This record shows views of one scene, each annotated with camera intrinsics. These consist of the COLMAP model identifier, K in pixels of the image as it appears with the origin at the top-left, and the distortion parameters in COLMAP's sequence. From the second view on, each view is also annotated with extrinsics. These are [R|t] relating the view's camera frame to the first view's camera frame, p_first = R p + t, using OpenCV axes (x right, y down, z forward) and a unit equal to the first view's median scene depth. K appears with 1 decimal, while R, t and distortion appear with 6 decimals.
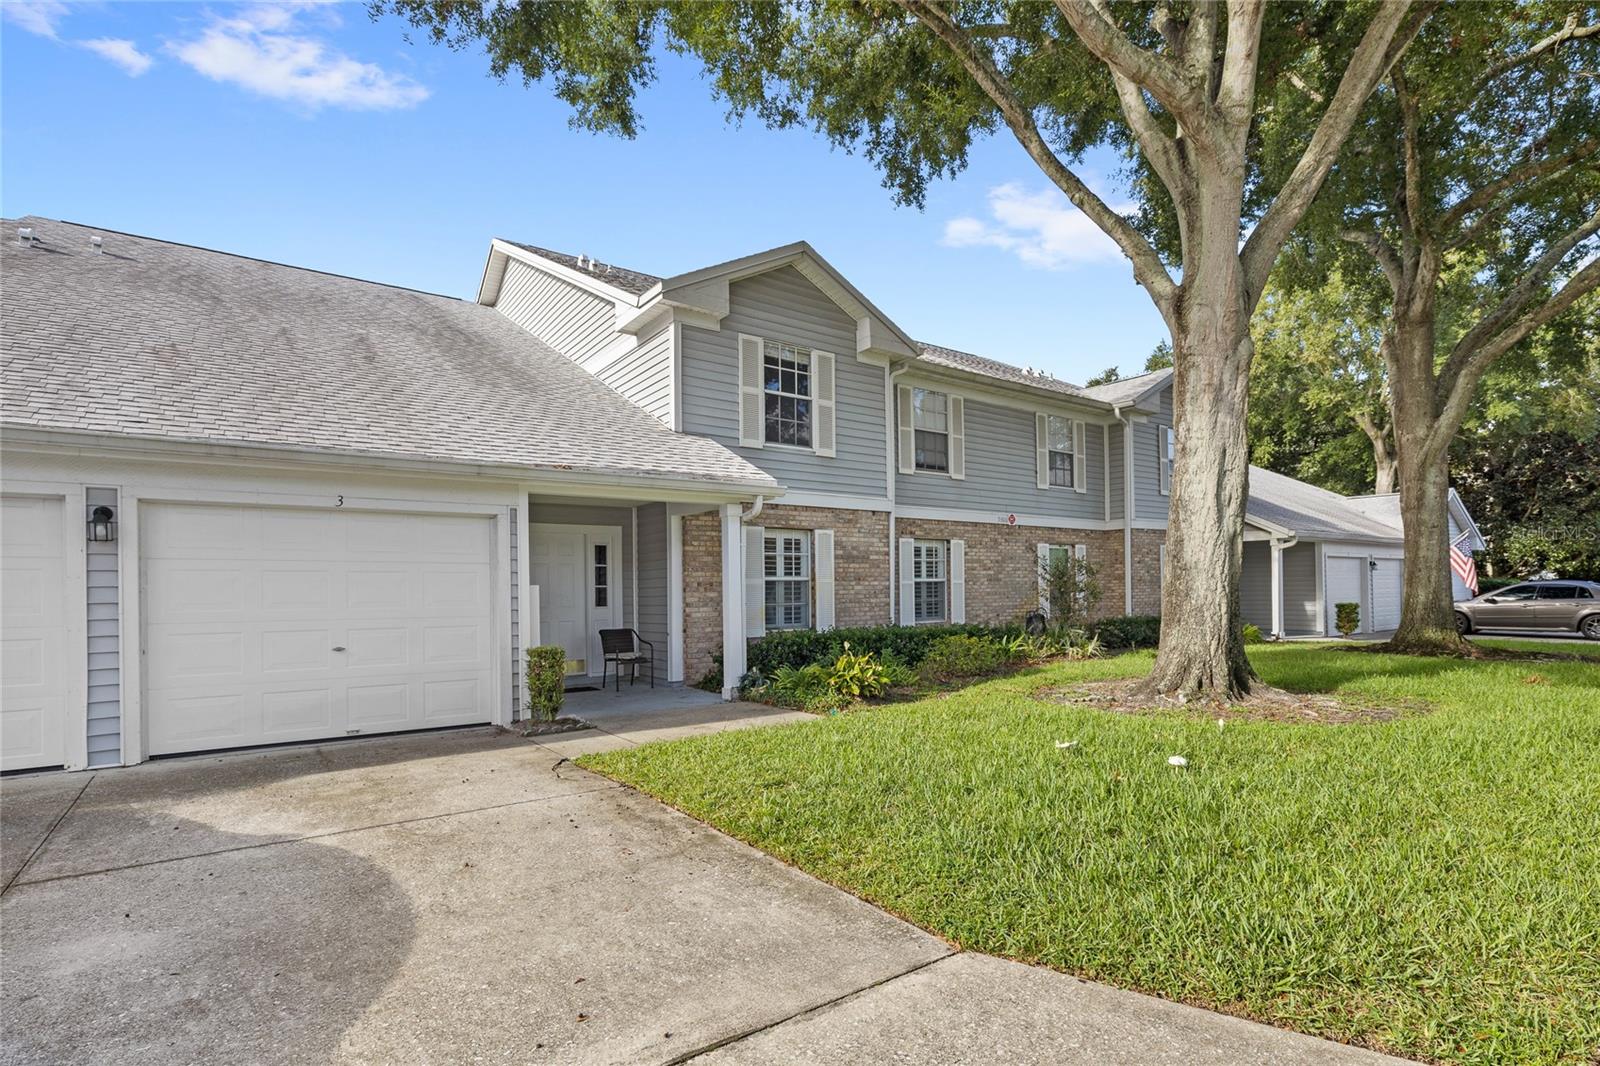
lens RADIAL K [[765.8, 0, 807.6], [0, 765.8, 579.6], [0, 0, 1]] dist [-0.002343, -0.000163]
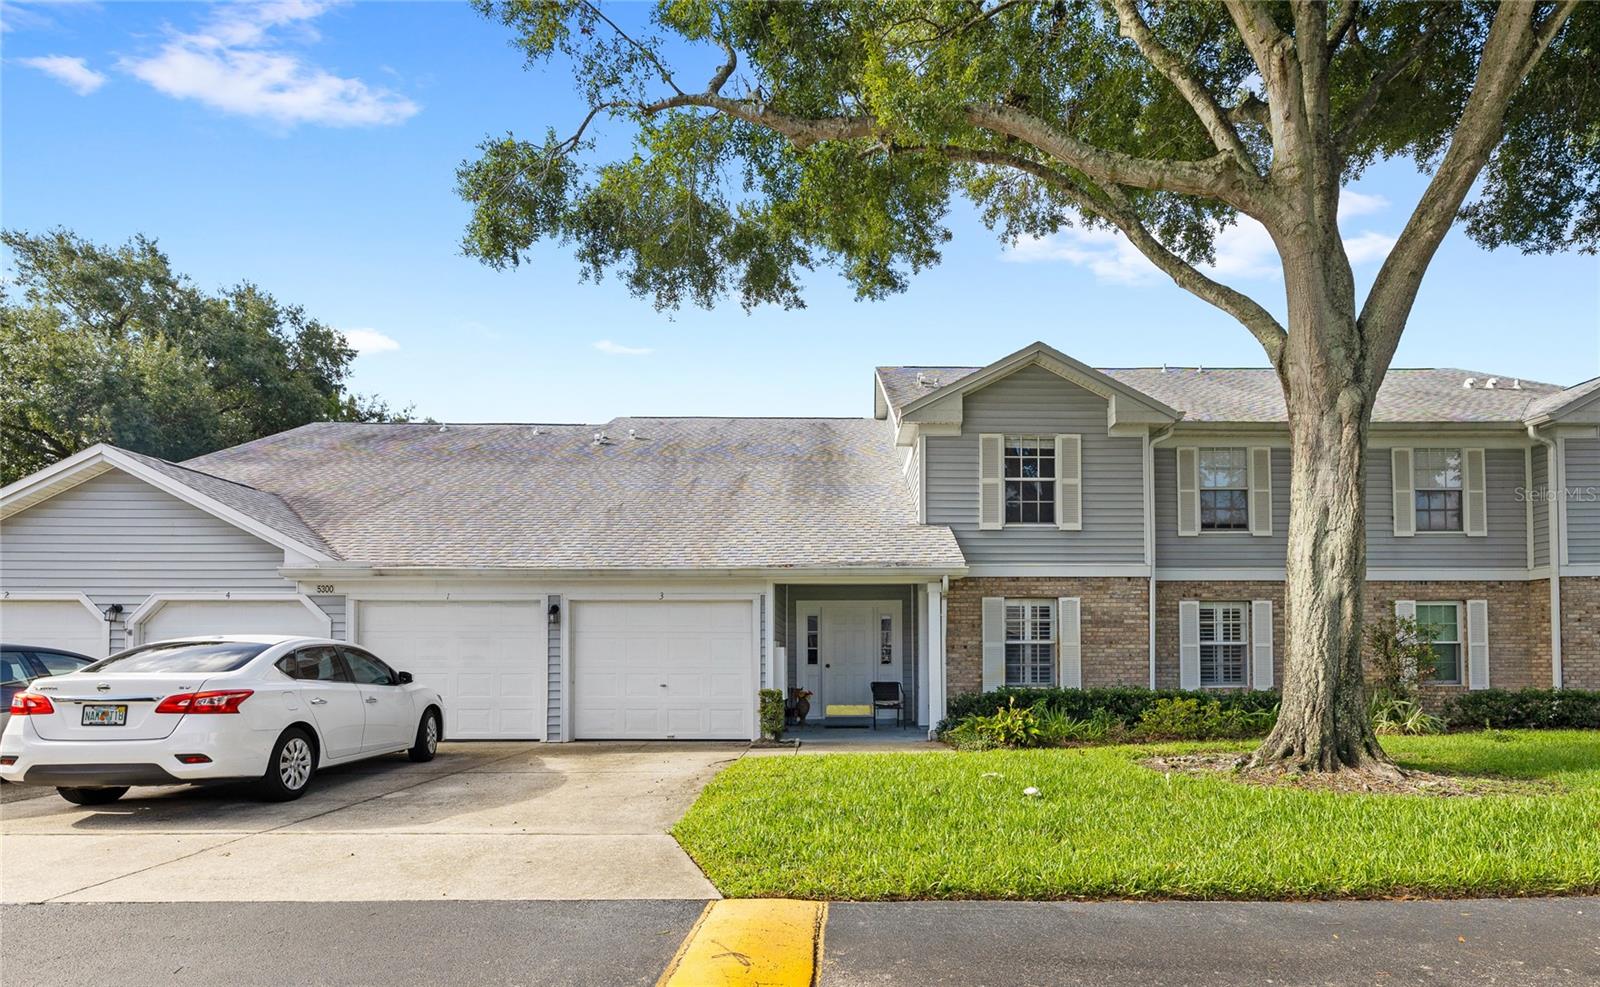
lens RADIAL K [[784.3, 0, 859.9], [0, 784.3, 631.7], [0, 0, 1]] dist [0.003027, 0.001500]
pose [[0.823780, -0.006551, -0.566872, 0.412817], [0.000281, 0.999938, -0.011148, -0.003553], [0.566910, 0.009024, 0.823730, -0.090530]]
